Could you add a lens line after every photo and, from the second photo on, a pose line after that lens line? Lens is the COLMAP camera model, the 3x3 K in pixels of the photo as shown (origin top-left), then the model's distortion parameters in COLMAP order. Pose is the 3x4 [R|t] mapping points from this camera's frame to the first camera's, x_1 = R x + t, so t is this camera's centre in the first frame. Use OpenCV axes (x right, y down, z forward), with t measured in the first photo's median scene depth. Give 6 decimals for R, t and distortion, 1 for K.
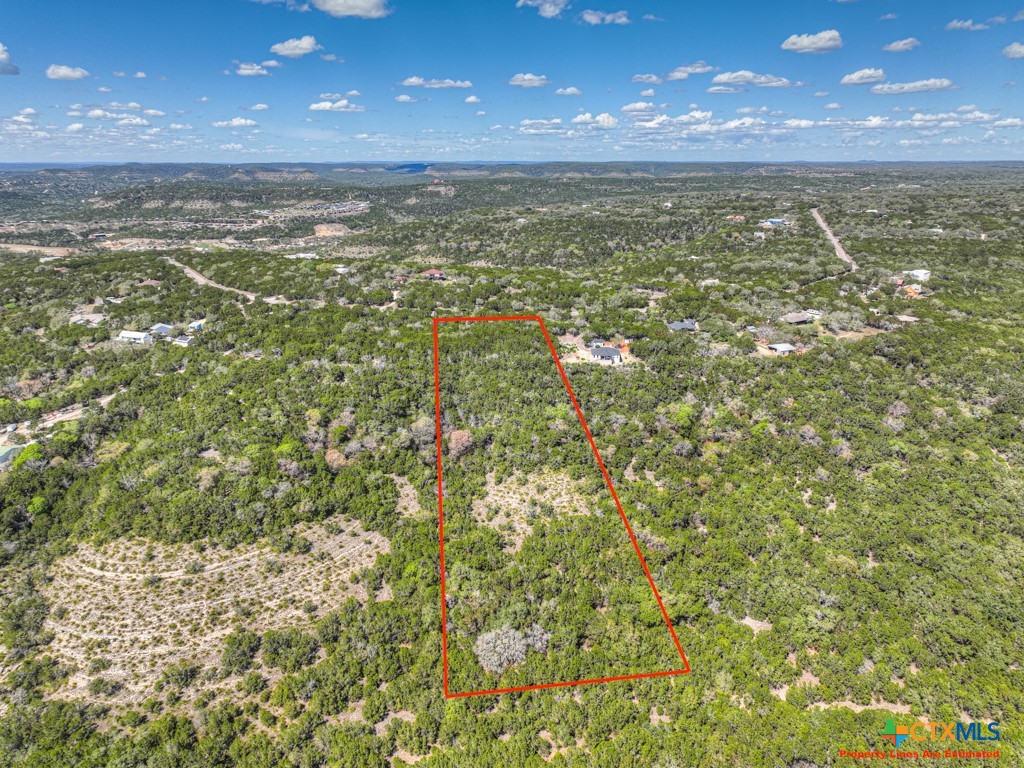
lens RADIAL K [[722.2, 0, 512.3], [0, 722.2, 380.0], [0, 0, 1]] dist [-0.011137, 0.027066]
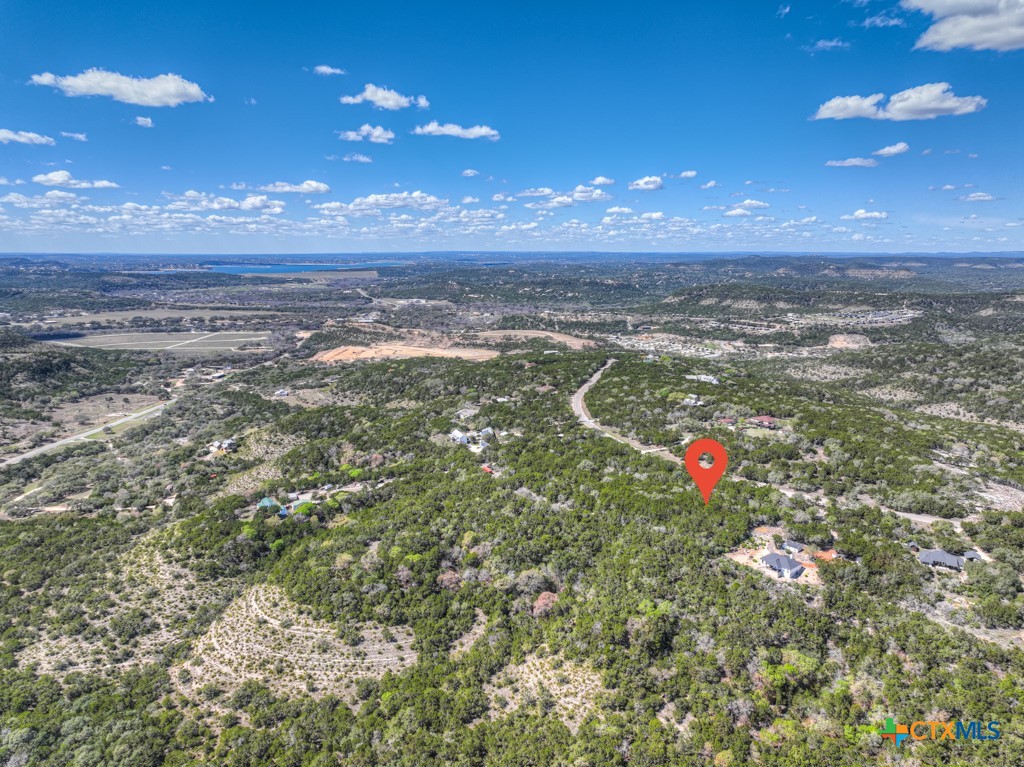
lens RADIAL K [[722.2, 0, 514.3], [0, 722.2, 383.1], [0, 0, 1]] dist [-0.011137, 0.027066]
pose [[0.686817, 0.134196, -0.714335, 0.708309], [-0.212282, 0.976992, -0.020566, -0.228828], [0.695139, 0.165765, 0.699502, 0.239324]]
